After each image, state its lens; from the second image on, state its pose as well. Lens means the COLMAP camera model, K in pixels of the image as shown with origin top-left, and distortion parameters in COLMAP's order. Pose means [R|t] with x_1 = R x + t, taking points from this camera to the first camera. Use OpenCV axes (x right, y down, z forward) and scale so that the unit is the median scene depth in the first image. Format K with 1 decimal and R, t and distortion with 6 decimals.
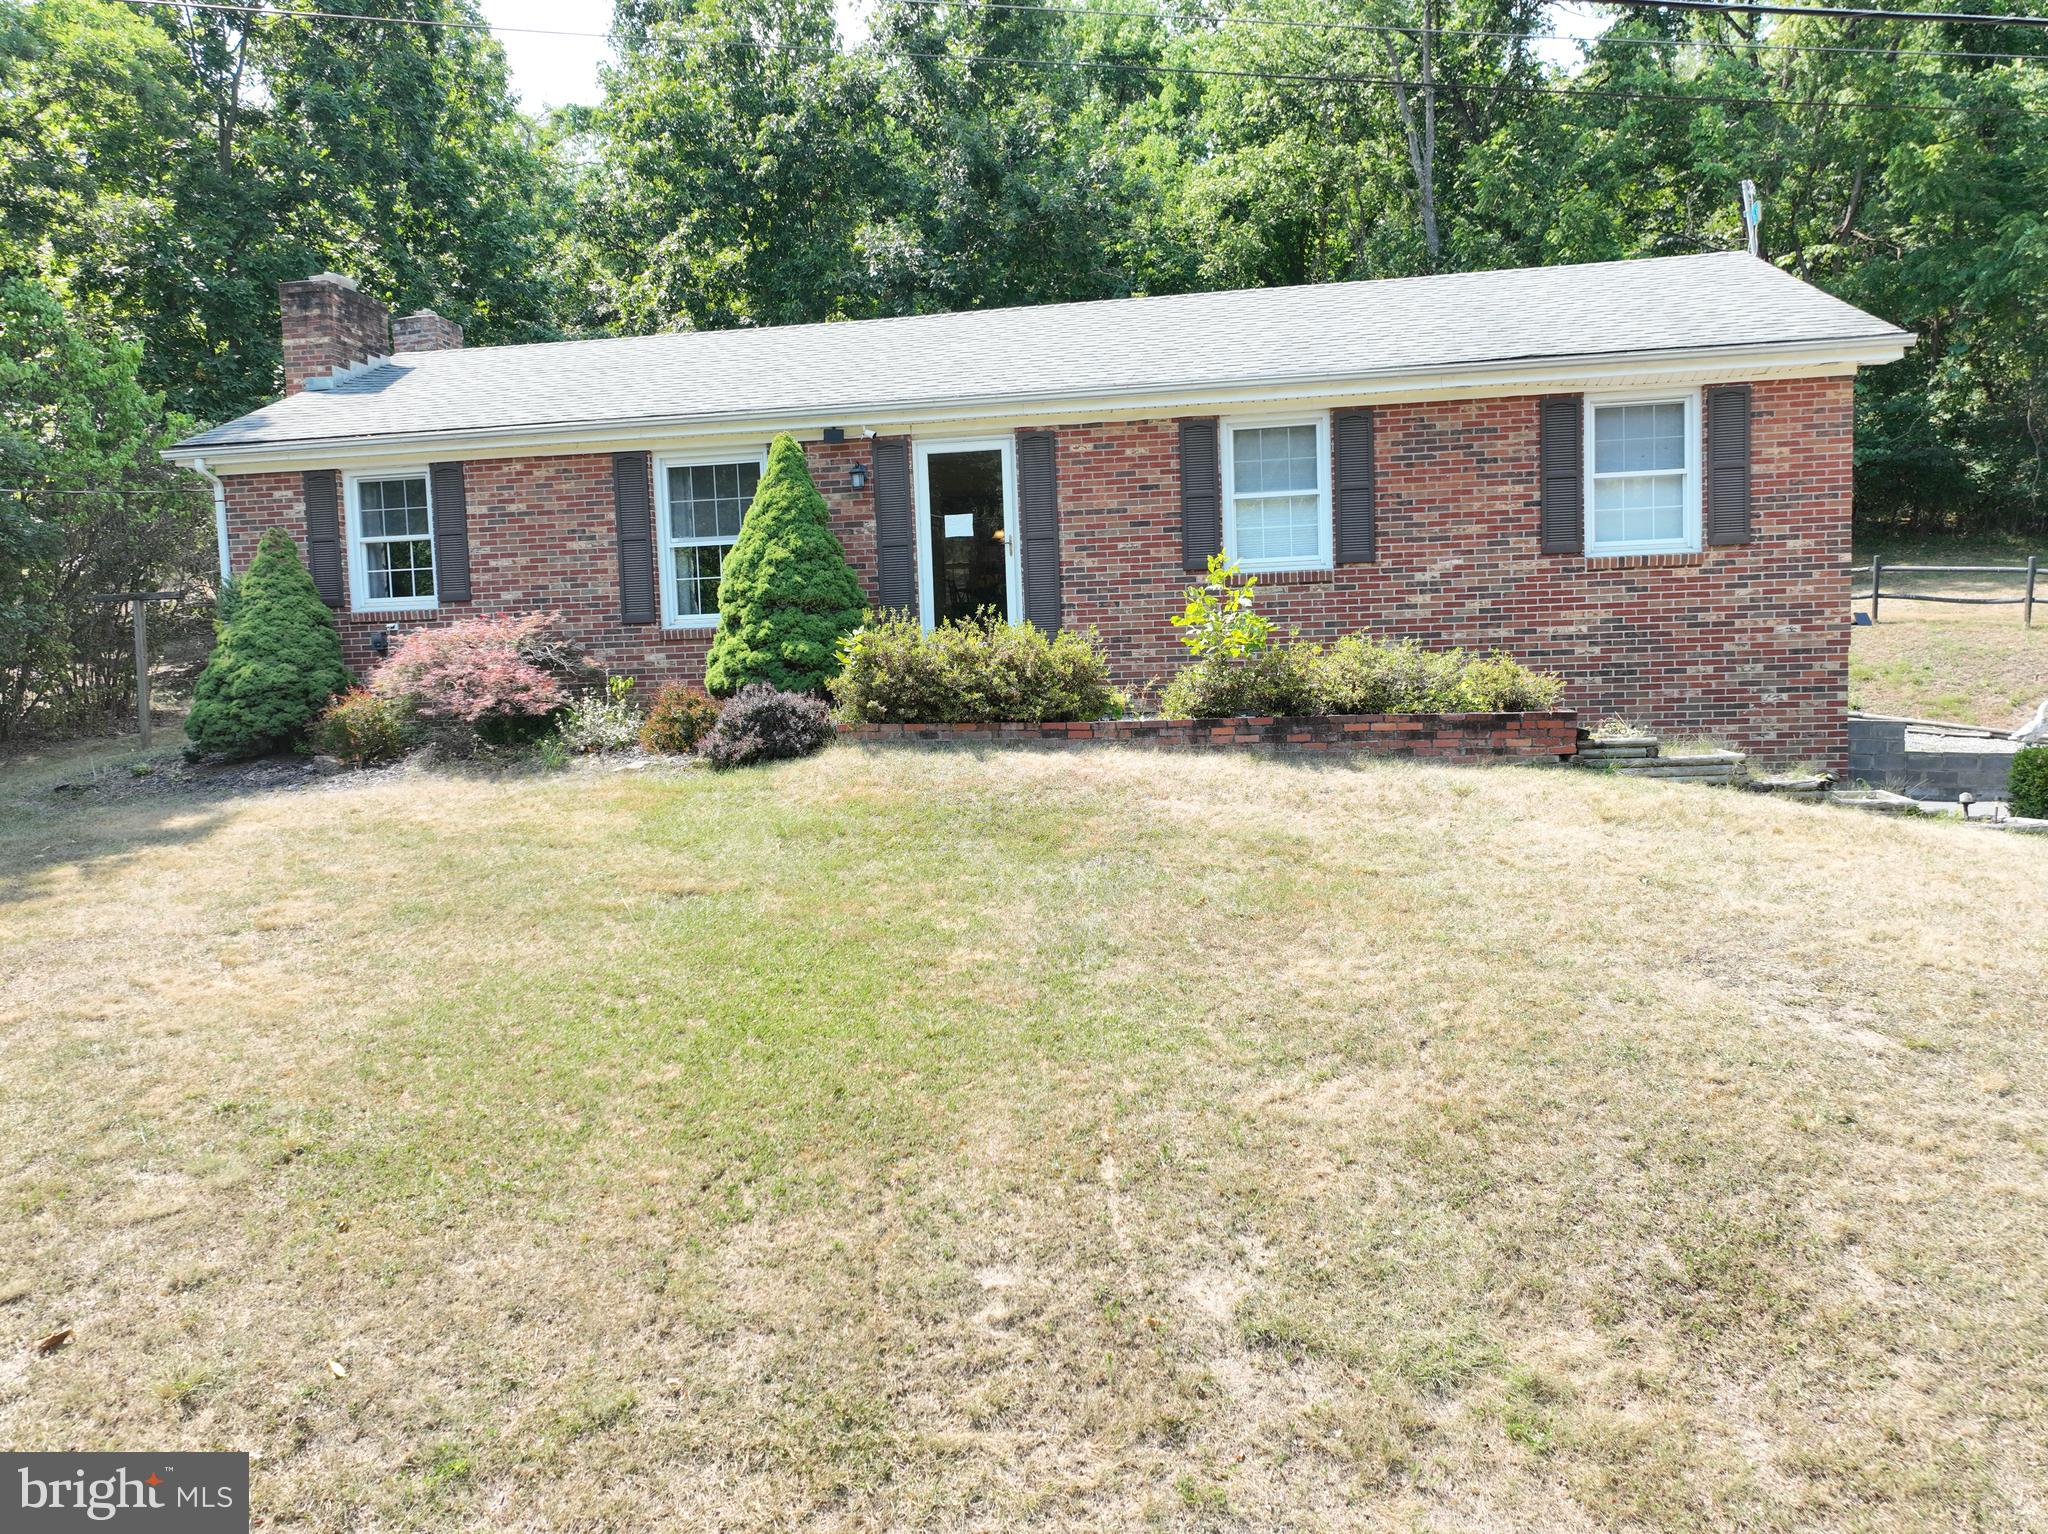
lens RADIAL K [[1465.0, 0, 1024.0], [0, 1465.0, 767.0], [0, 0, 1]] dist [0.006809, 0.005262]
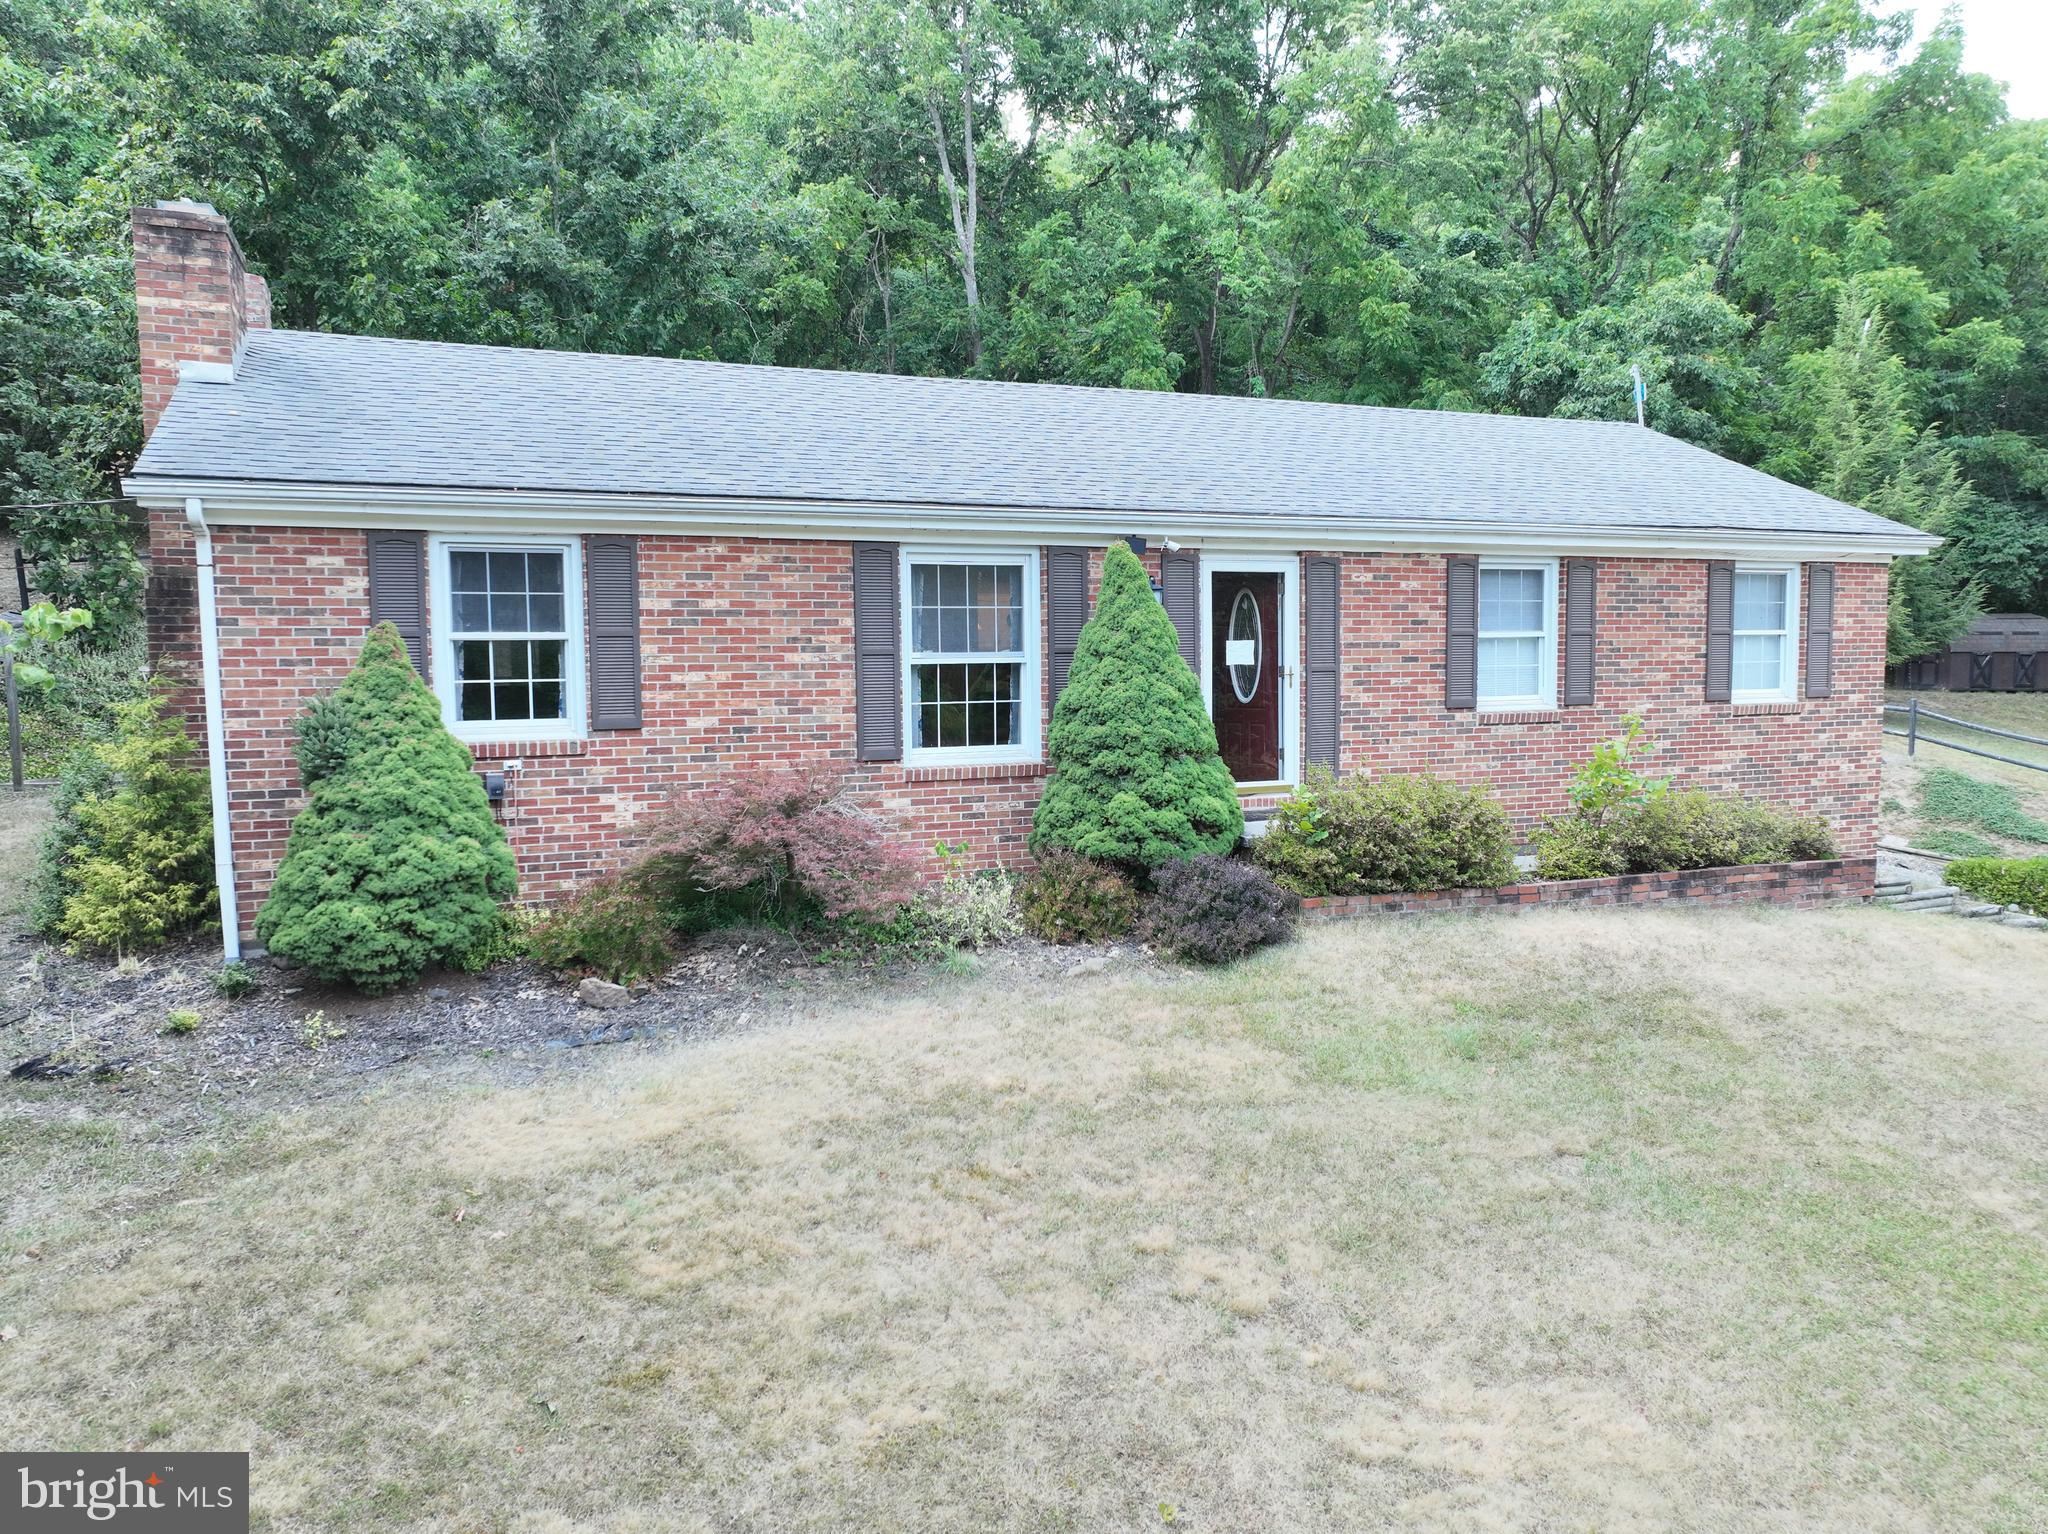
lens RADIAL K [[1465.0, 0, 1024.0], [0, 1465.0, 767.0], [0, 0, 1]] dist [0.006809, 0.005262]
pose [[0.843243, -0.015002, 0.537323, -0.652340], [0.017698, 0.999843, 0.000141, -0.098717], [-0.537241, 0.009391, 0.843377, 0.318385]]
